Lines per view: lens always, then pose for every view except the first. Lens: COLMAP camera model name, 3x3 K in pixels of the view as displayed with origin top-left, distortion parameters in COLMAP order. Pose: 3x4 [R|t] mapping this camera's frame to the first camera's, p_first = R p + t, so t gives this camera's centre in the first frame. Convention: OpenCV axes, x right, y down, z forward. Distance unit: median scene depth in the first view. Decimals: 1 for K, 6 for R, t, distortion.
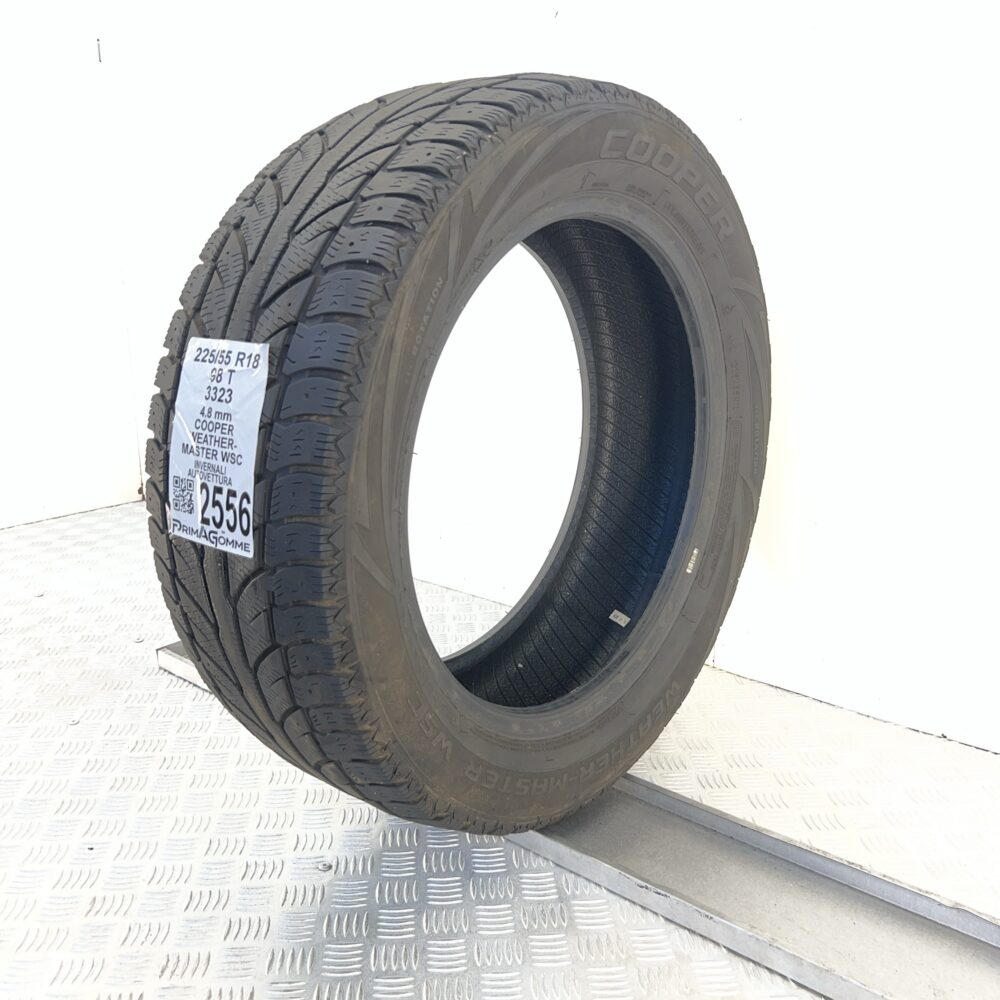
lens RADIAL K [[983.5, 0, 500.0], [0, 983.5, 500.0], [0, 0, 1]] dist [0.123907, -0.016512]
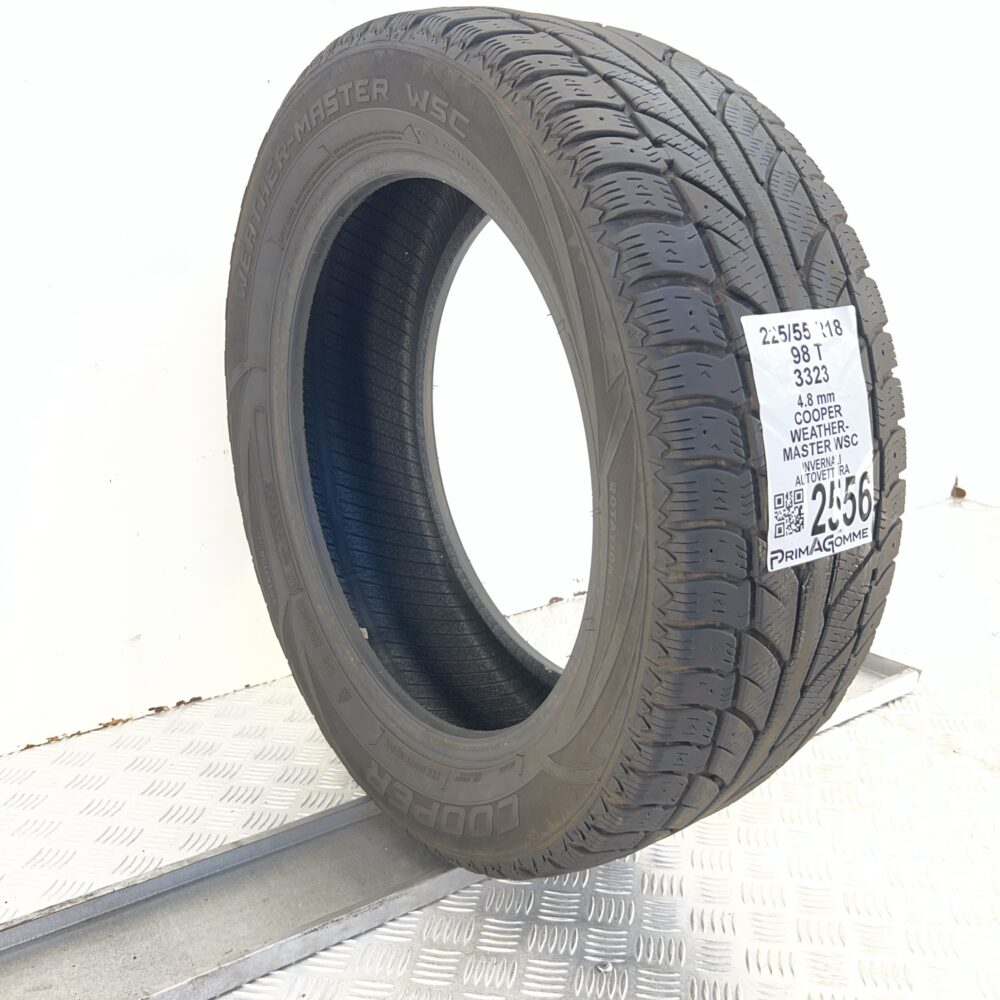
lens RADIAL K [[983.5, 0, 500.0], [0, 983.5, 500.0], [0, 0, 1]] dist [0.123907, -0.016512]
pose [[0.229784, -0.250032, 0.940576, -1.151964], [0.247392, 0.949698, 0.192018, -0.231690], [-0.941274, 0.188569, 0.280081, 1.029699]]
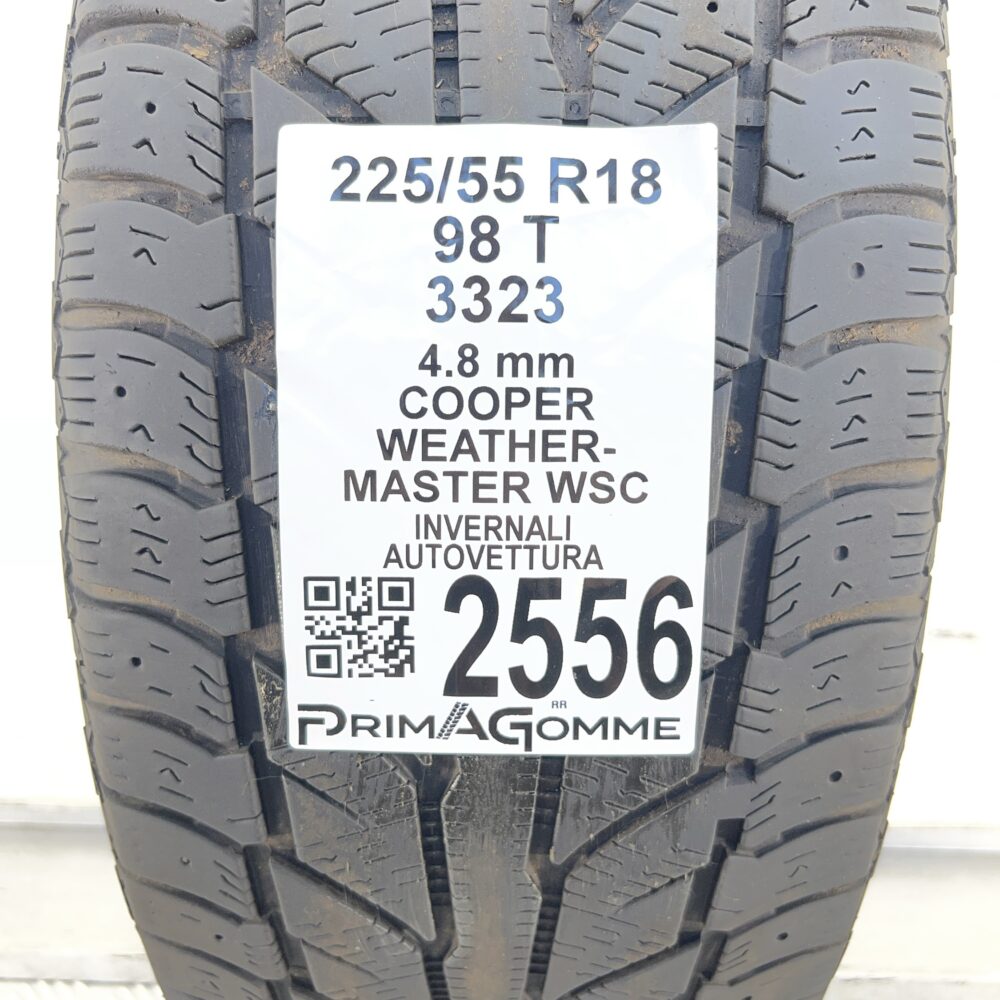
lens RADIAL K [[983.5, 0, 500.0], [0, 983.5, 500.0], [0, 0, 1]] dist [0.123907, -0.016512]
pose [[0.767666, -0.201998, 0.608182, -0.487335], [0.144719, 0.979152, 0.142541, -0.087948], [-0.624296, -0.021409, 0.780895, 0.747886]]
